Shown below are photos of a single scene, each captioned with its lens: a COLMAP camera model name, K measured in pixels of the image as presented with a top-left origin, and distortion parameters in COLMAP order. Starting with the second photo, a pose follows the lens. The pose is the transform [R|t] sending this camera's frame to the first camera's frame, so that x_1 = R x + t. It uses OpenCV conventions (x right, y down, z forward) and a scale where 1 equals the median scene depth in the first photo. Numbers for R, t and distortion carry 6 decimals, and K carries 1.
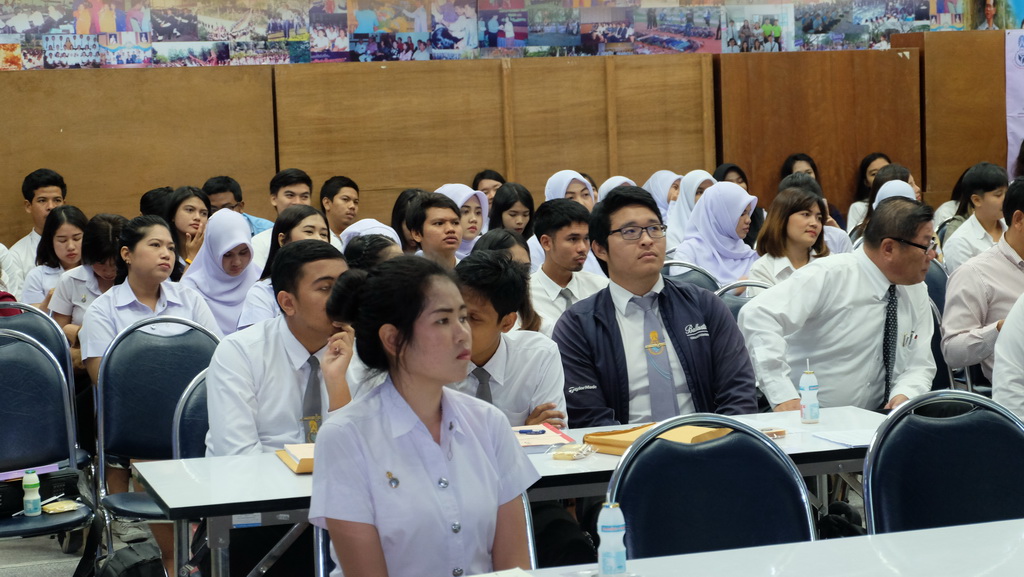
lens RADIAL K [[2173.0, 0, 545.3], [0, 2173.0, 286.2], [0, 0, 1]] dist [0.100089, 0.034113]
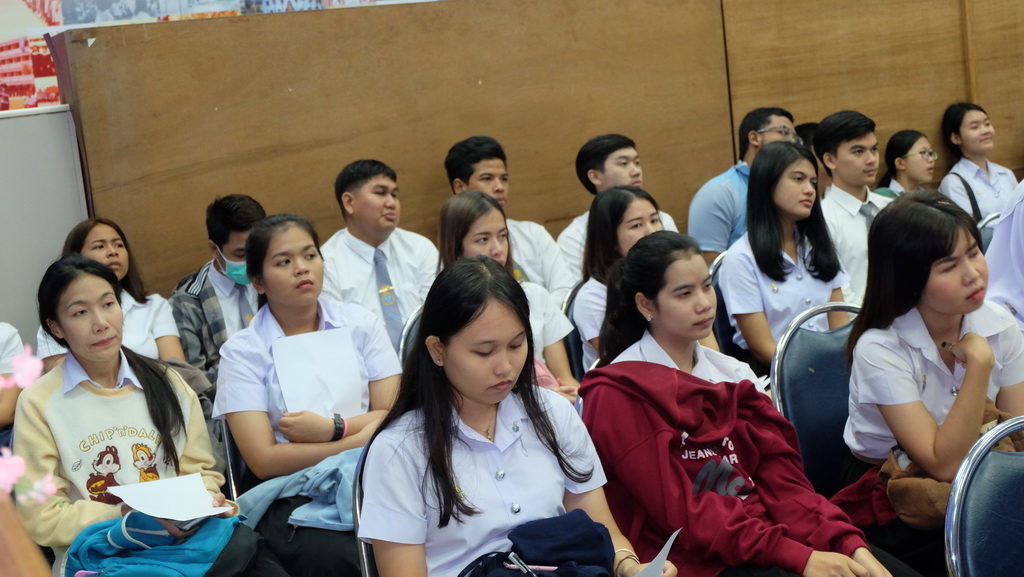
lens RADIAL K [[1469.9, 0, 512.0], [0, 1469.9, 288.5], [0, 0, 1]] dist [-0.039239, -0.044051]
pose [[0.988422, -0.083574, 0.126639, -0.267515], [0.077458, 0.995613, 0.052483, -0.026507], [-0.130470, -0.042066, 0.990559, 0.488608]]
